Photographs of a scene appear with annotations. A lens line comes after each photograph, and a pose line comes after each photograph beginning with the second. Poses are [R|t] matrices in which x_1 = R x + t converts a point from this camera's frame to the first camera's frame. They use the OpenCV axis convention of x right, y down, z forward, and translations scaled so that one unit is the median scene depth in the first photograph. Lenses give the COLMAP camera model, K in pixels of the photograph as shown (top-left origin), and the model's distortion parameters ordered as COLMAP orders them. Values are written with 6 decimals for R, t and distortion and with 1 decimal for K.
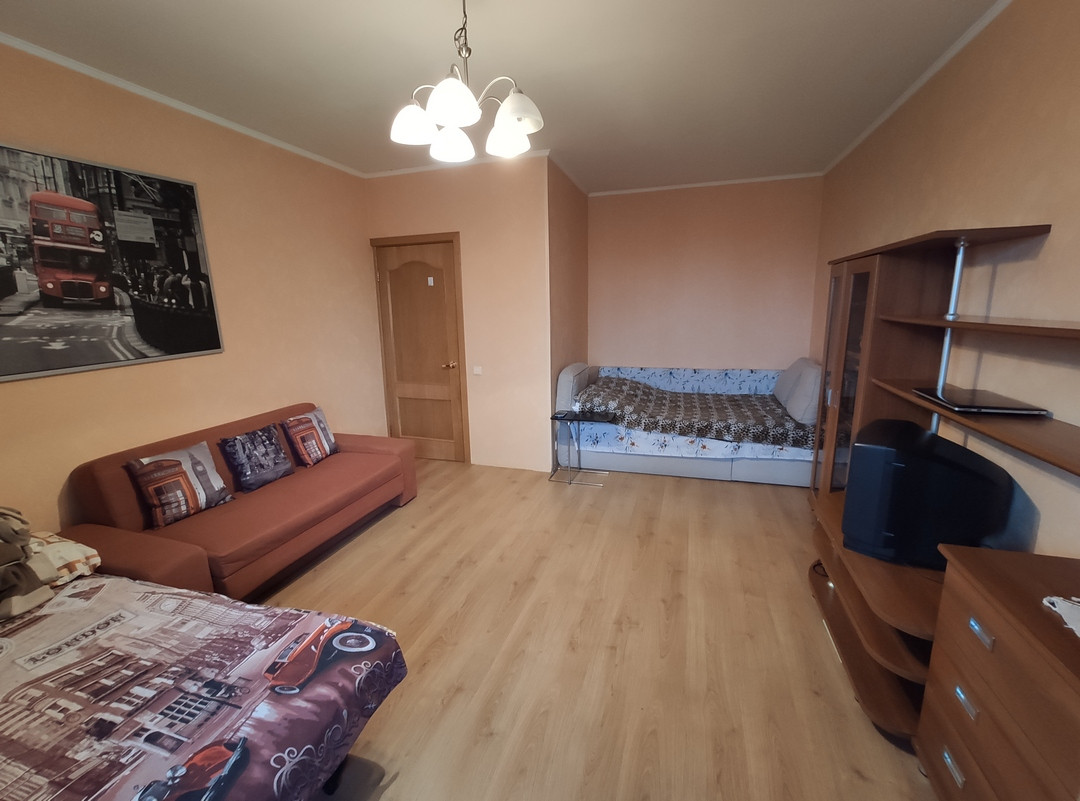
lens RADIAL K [[468.8, 0, 540.0], [0, 468.8, 400.5], [0, 0, 1]] dist [-0.030330, 0.010028]
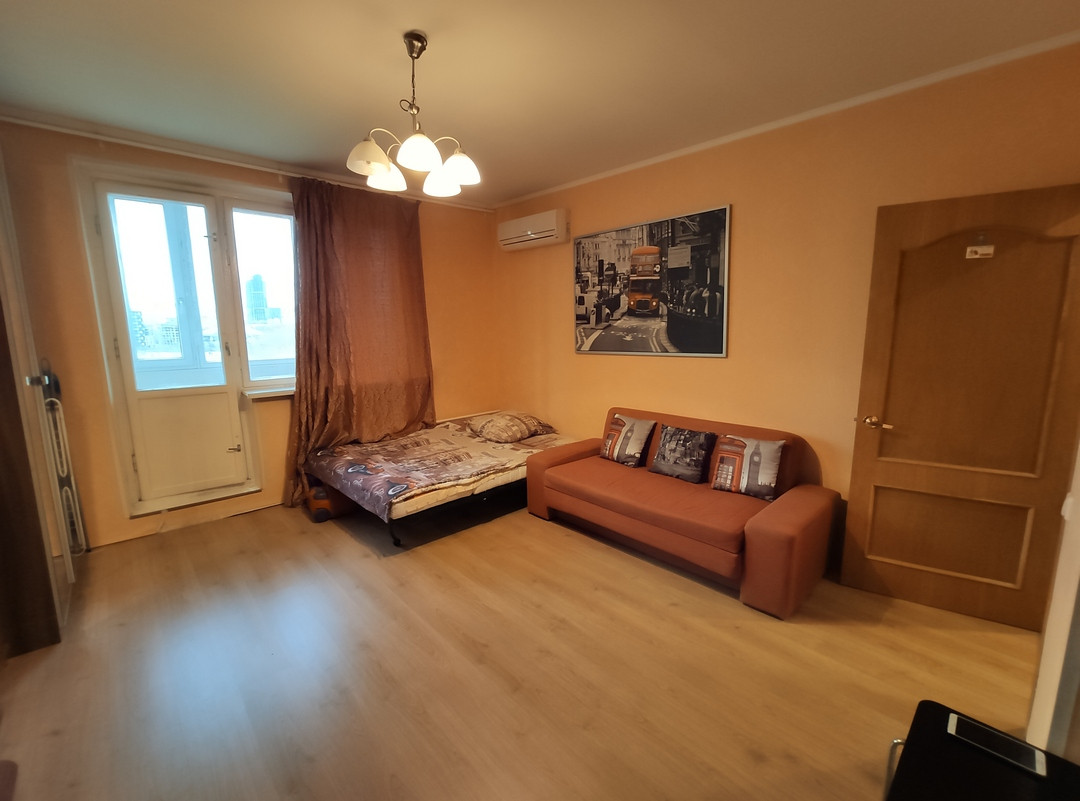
lens RADIAL K [[468.8, 0, 540.0], [0, 468.8, 400.5], [0, 0, 1]] dist [-0.030330, 0.010028]
pose [[-0.490212, 0.161638, -0.856485, 0.571041], [-0.162345, 0.948525, 0.271926, -0.286783], [0.856351, 0.272347, -0.438737, 1.387970]]
